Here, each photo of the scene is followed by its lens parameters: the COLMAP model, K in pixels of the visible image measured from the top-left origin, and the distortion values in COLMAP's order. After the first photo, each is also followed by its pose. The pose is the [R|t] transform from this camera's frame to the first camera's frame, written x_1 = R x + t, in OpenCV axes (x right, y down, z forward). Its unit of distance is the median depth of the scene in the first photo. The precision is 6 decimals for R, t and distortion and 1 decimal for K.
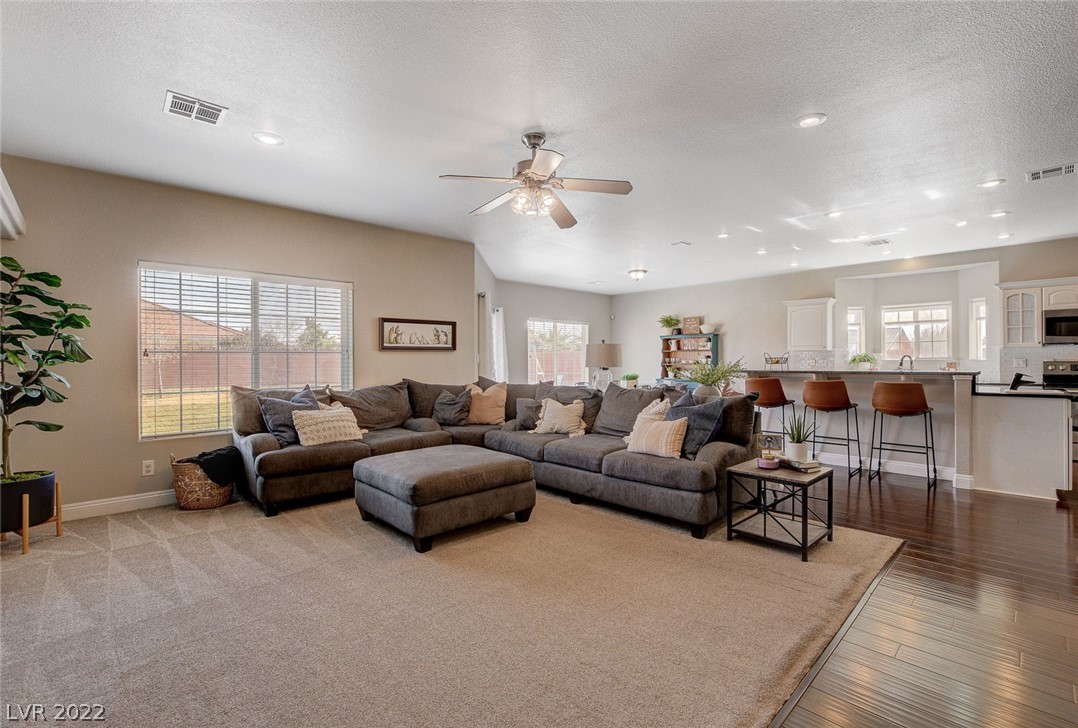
lens RADIAL K [[481.7, 0, 539.0], [0, 481.7, 364.0], [0, 0, 1]] dist [-0.015910, 0.000570]
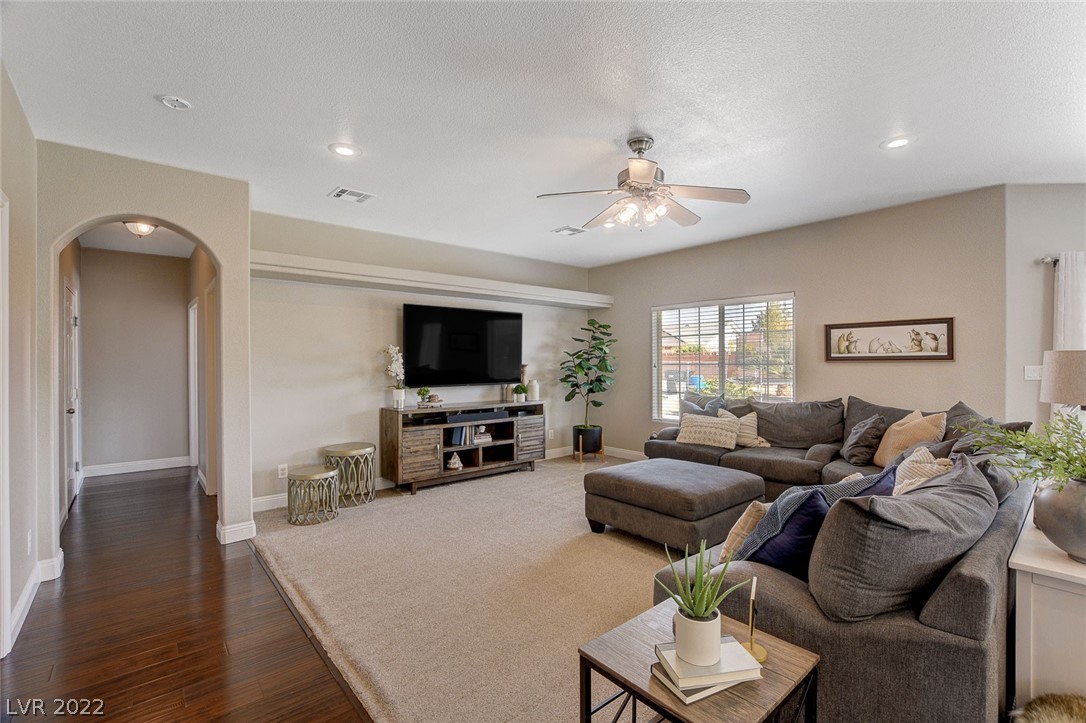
lens RADIAL K [[480.1, 0, 543.0], [0, 480.1, 361.5], [0, 0, 1]] dist [-0.001063, 0.000084]
pose [[-0.043781, 0.005444, -0.999026, 0.557059], [-0.004857, 0.999972, 0.005662, -0.030585], [0.999029, 0.005100, -0.043753, 0.510870]]
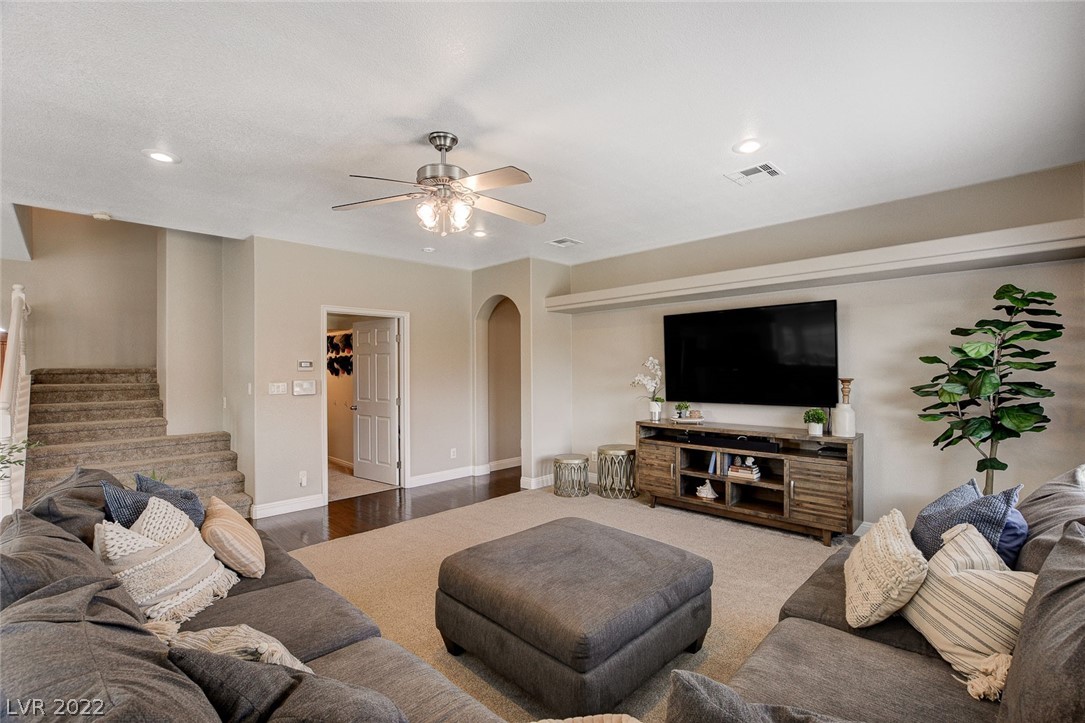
lens RADIAL K [[472.1, 0, 545.2], [0, 472.1, 372.5], [0, 0, 1]] dist [-0.014996, 0.000545]
pose [[-0.998077, 0.010038, -0.061171, -0.054543], [0.009468, 0.999909, 0.009606, -0.037829], [0.061262, 0.009008, -0.998081, 1.073451]]
